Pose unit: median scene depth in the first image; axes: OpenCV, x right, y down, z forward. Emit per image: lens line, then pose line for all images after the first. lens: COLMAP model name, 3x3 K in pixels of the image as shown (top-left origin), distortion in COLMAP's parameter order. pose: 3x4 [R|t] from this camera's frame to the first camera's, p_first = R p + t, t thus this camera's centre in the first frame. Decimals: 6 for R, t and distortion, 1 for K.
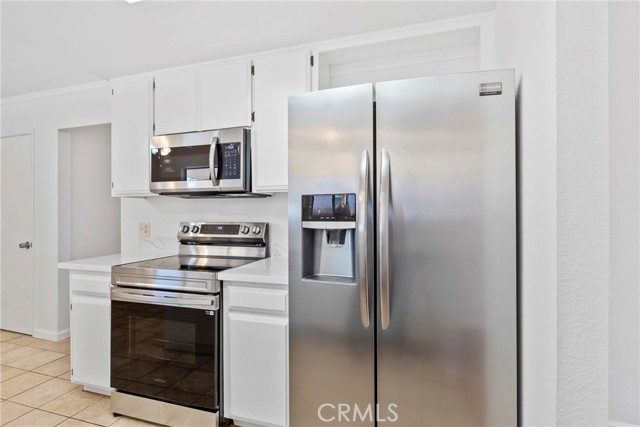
lens RADIAL K [[323.1, 0, 323.9], [0, 323.1, 209.7], [0, 0, 1]] dist [0.000014, -0.000746]
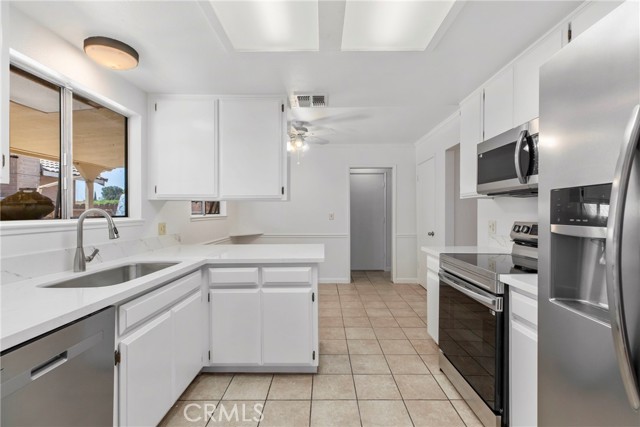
lens RADIAL K [[292.2, 0, 320.8], [0, 292.2, 214.1], [0, 0, 1]] dist [0.004892, 0.000588]
pose [[0.305954, 0.013158, -0.951955, 0.289835], [0.003063, 0.999886, 0.014805, 0.000071], [0.952041, -0.007445, 0.305878, 0.185099]]
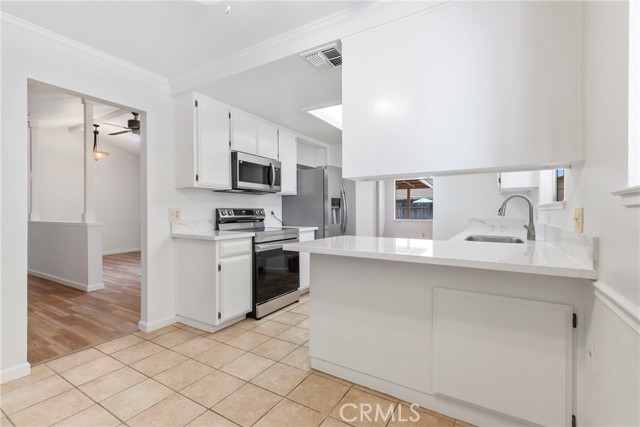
lens RADIAL K [[292.2, 0, 322.6], [0, 292.2, 209.6], [0, 0, 1]] dist [0.004892, 0.000588]
pose [[0.216204, 0.008647, 0.976310, -1.987903], [-0.002877, 0.999962, -0.008220, 0.067757], [-0.976344, -0.001032, 0.216221, 0.328872]]
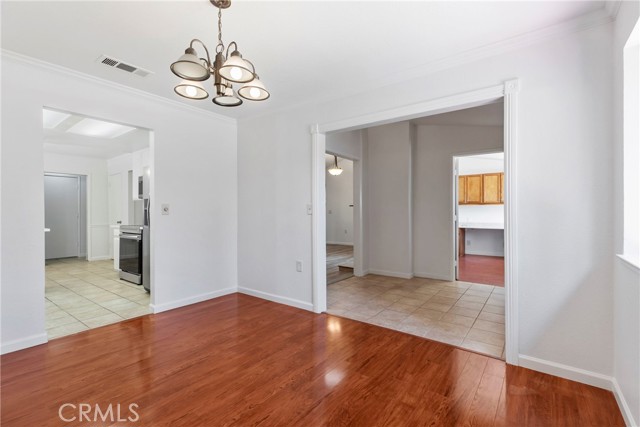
lens RADIAL K [[292.2, 0, 321.5], [0, 292.2, 213.1], [0, 0, 1]] dist [0.004892, 0.000588]
pose [[0.948502, 0.003671, -0.316750, 1.737642], [-0.000568, 0.999951, 0.009887, 0.036189], [0.316771, -0.009198, 0.948457, -0.825661]]
